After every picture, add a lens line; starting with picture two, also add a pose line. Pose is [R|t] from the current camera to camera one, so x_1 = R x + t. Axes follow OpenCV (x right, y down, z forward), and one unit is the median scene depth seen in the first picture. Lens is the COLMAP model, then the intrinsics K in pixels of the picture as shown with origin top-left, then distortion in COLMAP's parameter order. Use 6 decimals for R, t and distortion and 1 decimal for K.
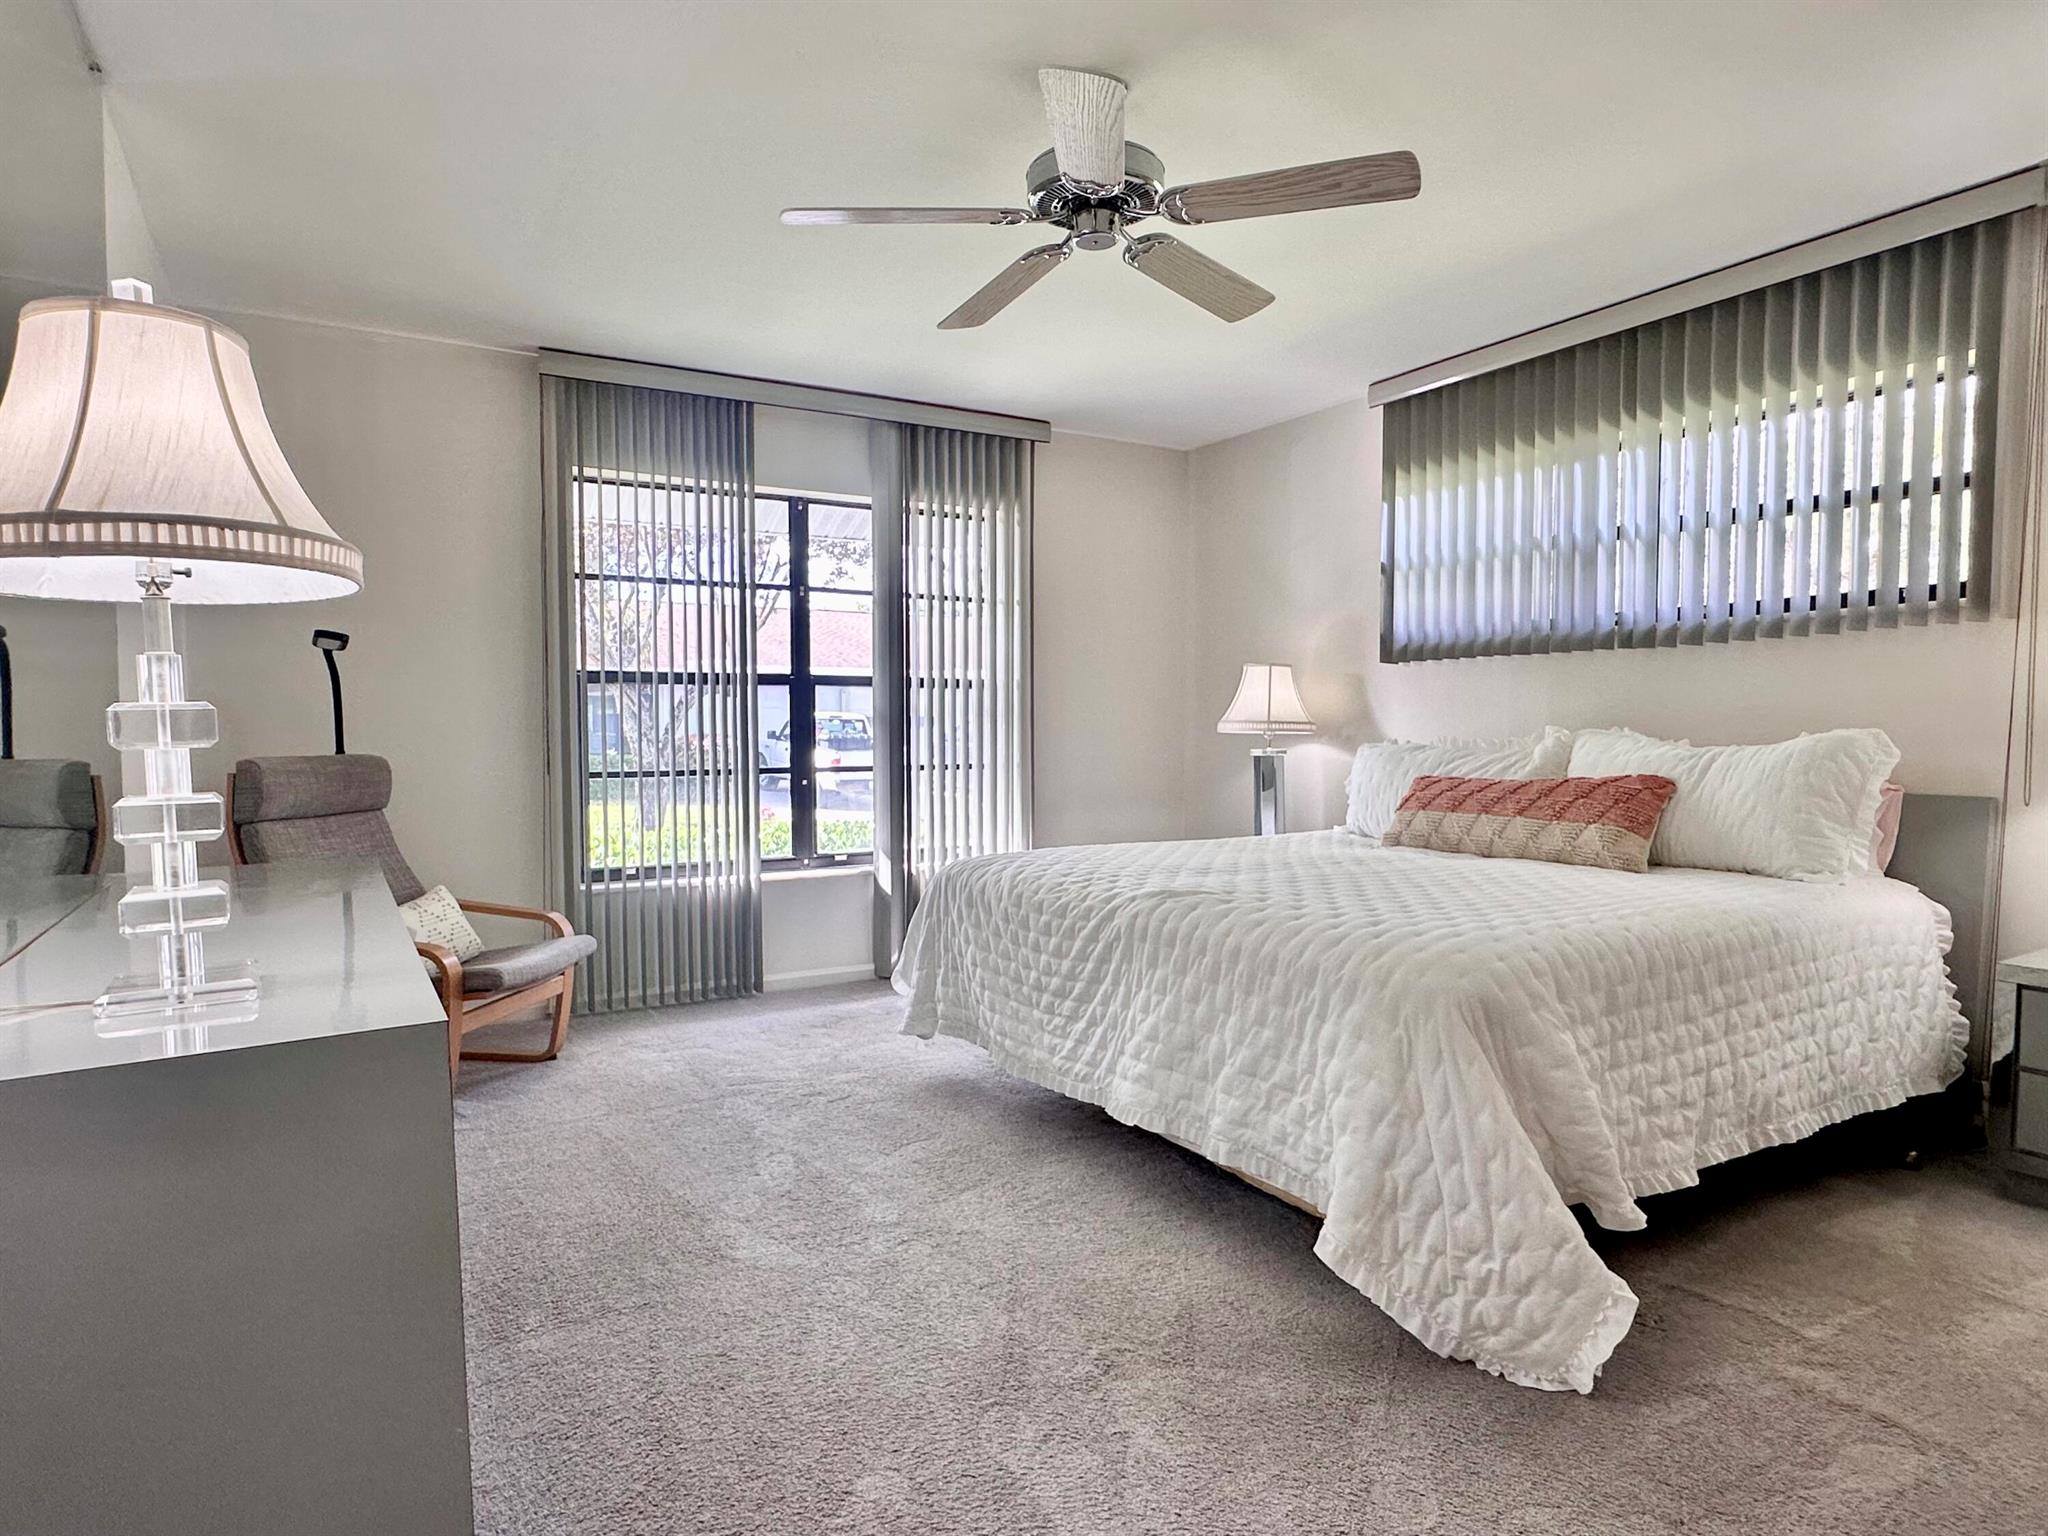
lens RADIAL K [[1182.3, 0, 1028.1], [0, 1182.3, 770.2], [0, 0, 1]] dist [-0.002230, -0.004862]
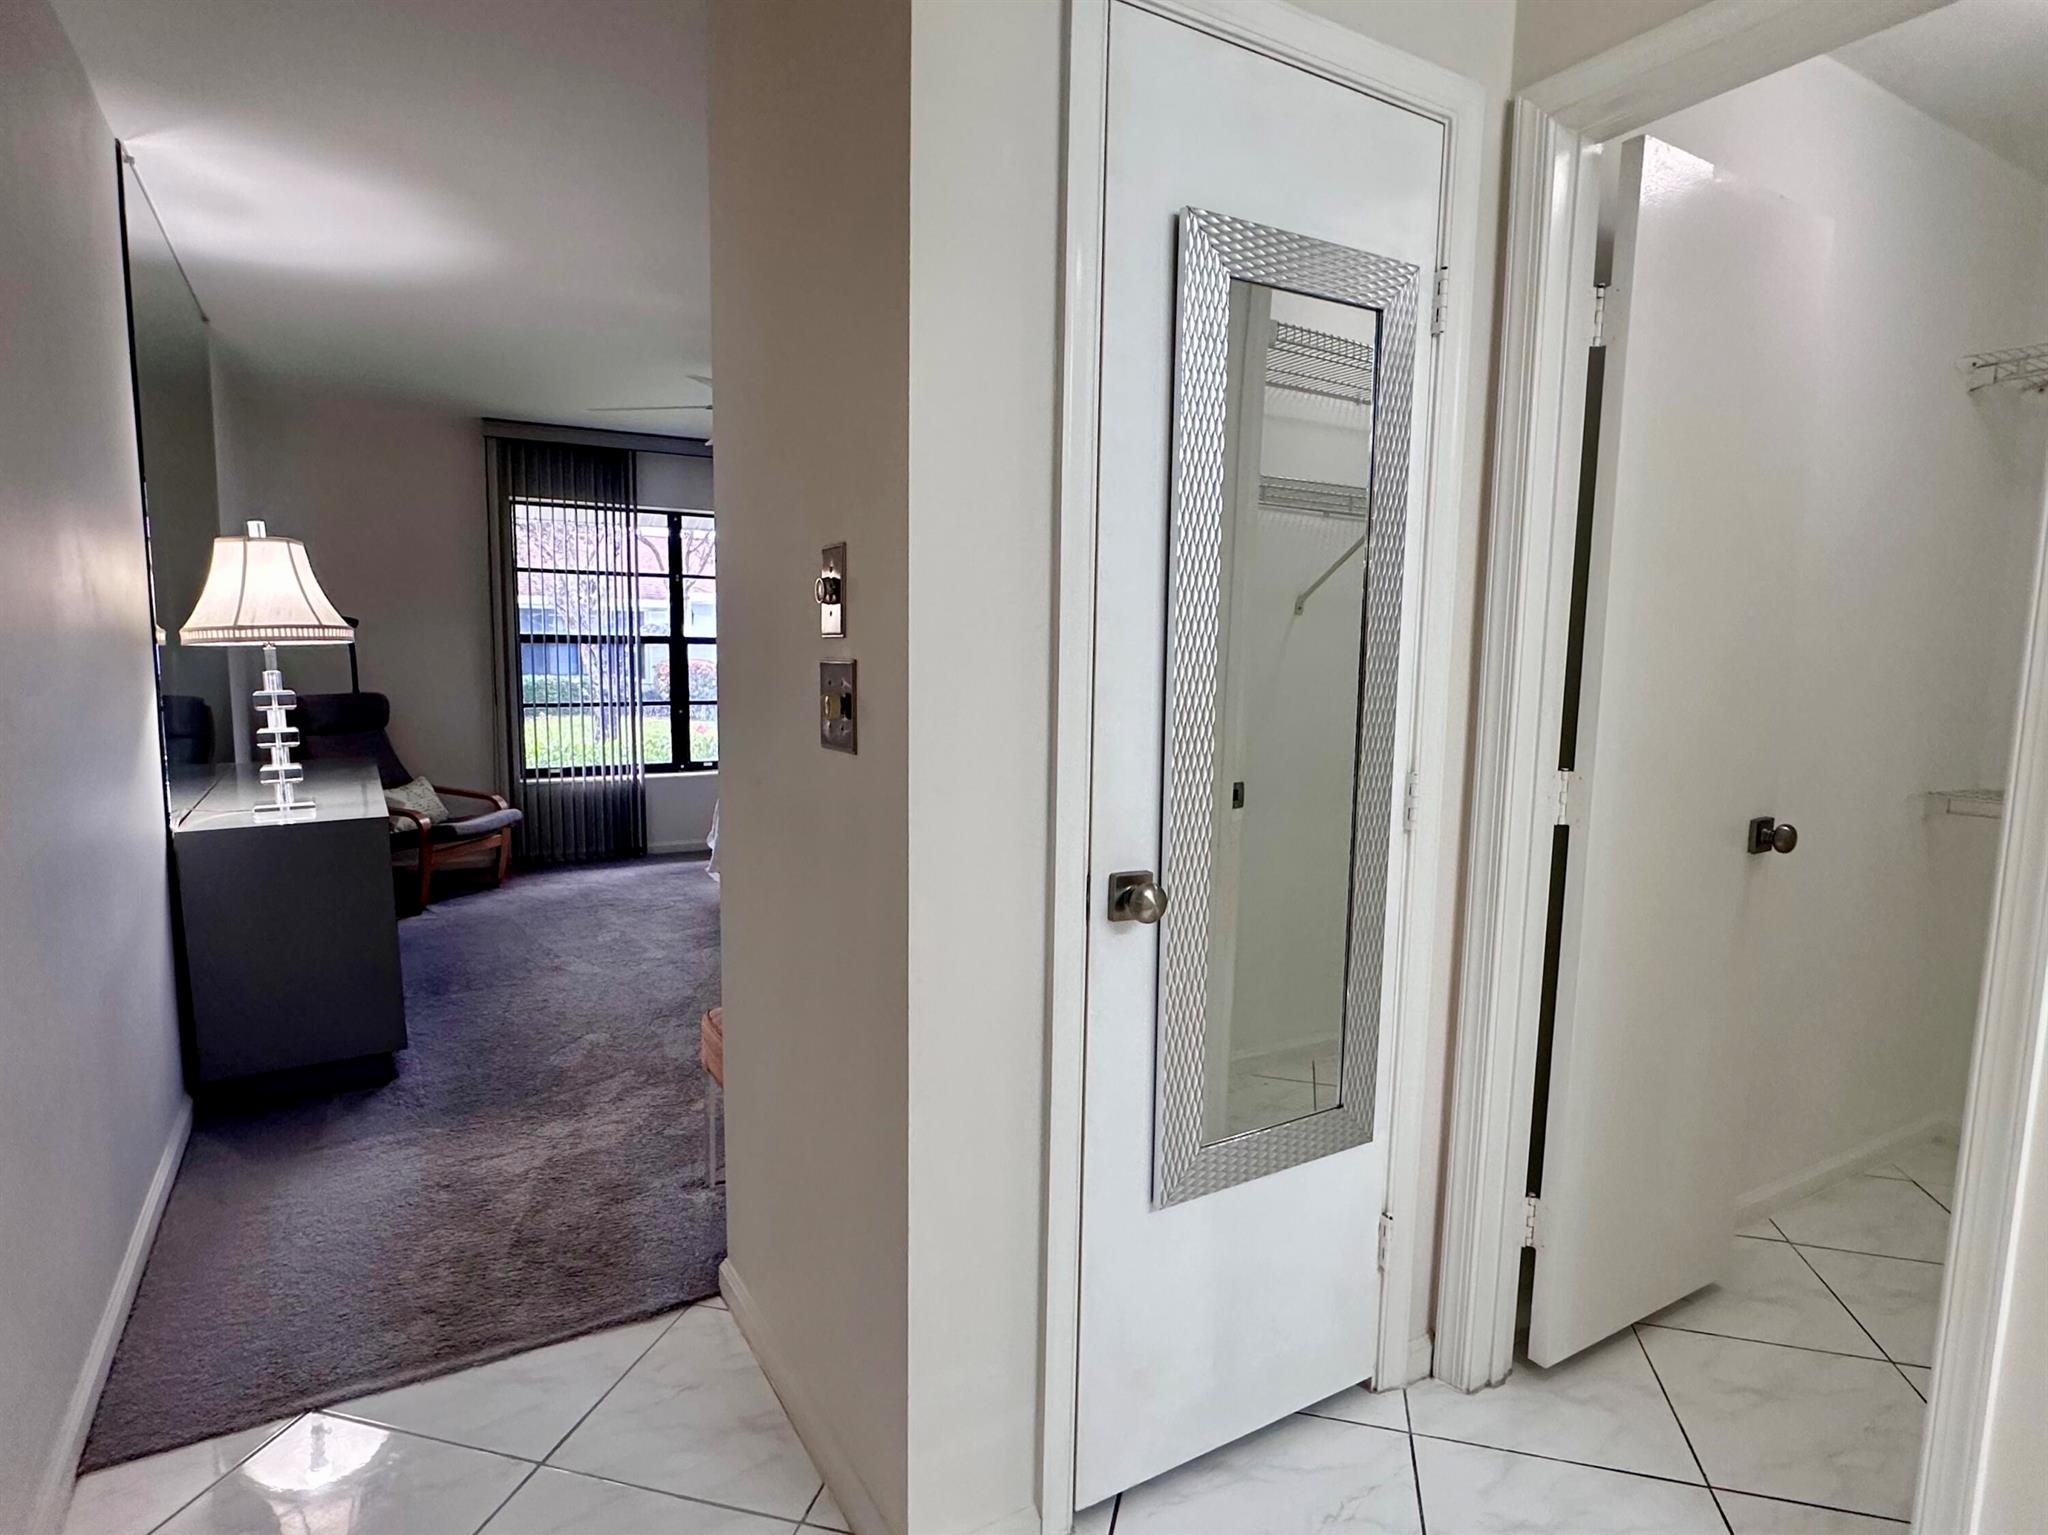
lens RADIAL K [[1081.0, 0, 1018.3], [0, 1081.0, 778.2], [0, 0, 1]] dist [-0.022099, 0.000431]
pose [[0.999699, 0.015923, 0.018658, 0.226311], [-0.017359, 0.996683, 0.079514, -0.022977], [-0.017330, -0.079814, 0.996659, -0.366277]]
